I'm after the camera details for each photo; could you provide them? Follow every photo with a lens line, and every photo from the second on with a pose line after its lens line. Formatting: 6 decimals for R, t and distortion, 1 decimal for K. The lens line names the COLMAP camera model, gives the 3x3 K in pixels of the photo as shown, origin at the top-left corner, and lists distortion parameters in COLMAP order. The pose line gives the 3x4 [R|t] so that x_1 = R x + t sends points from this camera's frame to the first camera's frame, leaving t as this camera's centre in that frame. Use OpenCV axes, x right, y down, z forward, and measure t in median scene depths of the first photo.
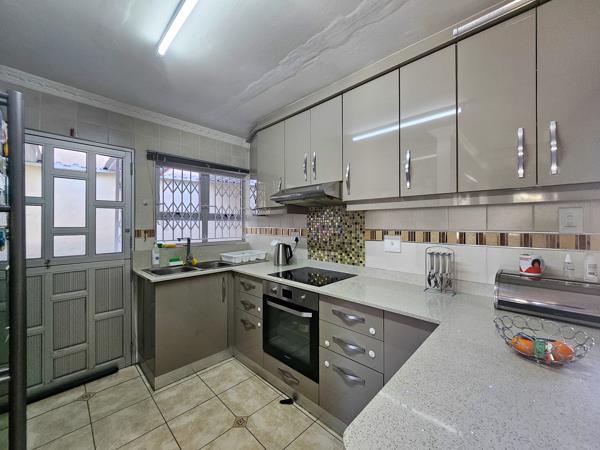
lens RADIAL K [[240.2, 0, 307.6], [0, 240.2, 222.6], [0, 0, 1]] dist [-0.001411, -0.000465]
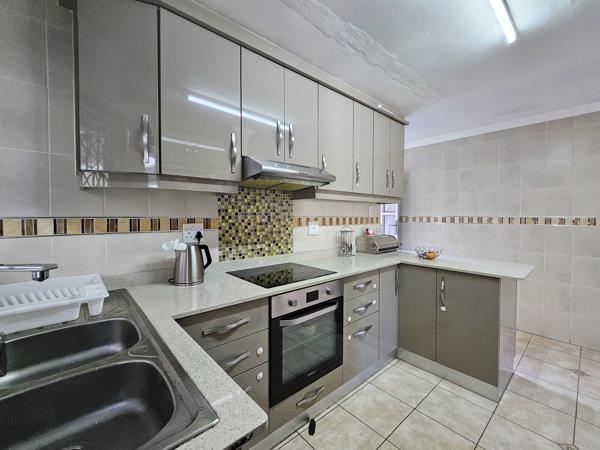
lens RADIAL K [[257.3, 0, 293.0], [0, 257.3, 220.7], [0, 0, 1]] dist [0.002872, 0.000670]
pose [[0.091111, -0.015951, 0.995713, -0.794741], [-0.007631, 0.999831, 0.016715, 0.024294], [-0.995811, -0.009122, 0.090974, 0.825438]]
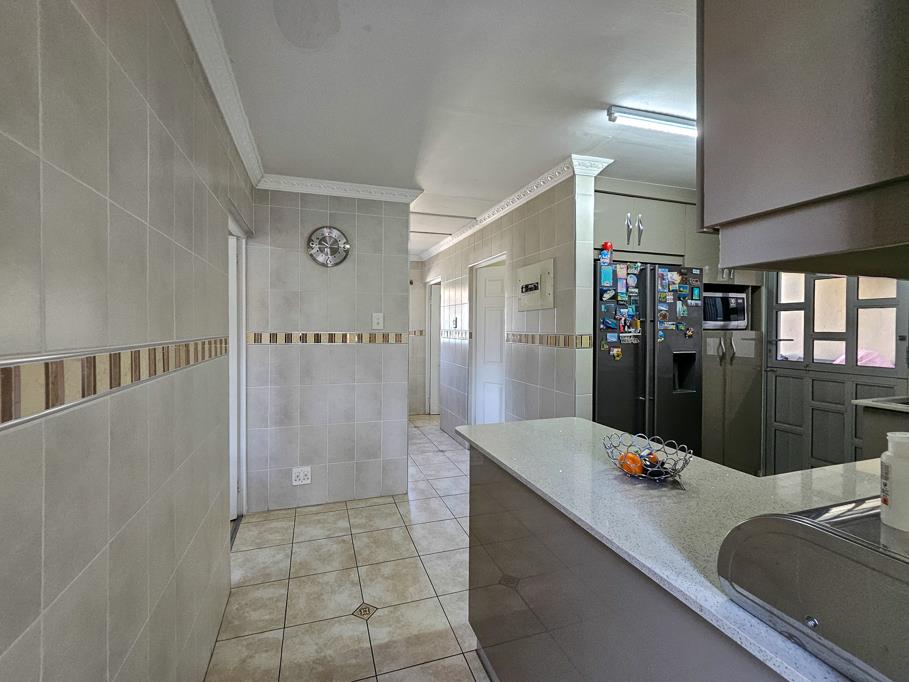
lens RADIAL K [[380.4, 0, 439.6], [0, 380.4, 336.1], [0, 0, 1]] dist [-0.000634, 0.000216]
pose [[-0.466507, 0.024484, -0.884179, 0.908496], [-0.000205, 0.999614, 0.027788, -0.003774], [0.884518, 0.013144, -0.466321, 0.342442]]
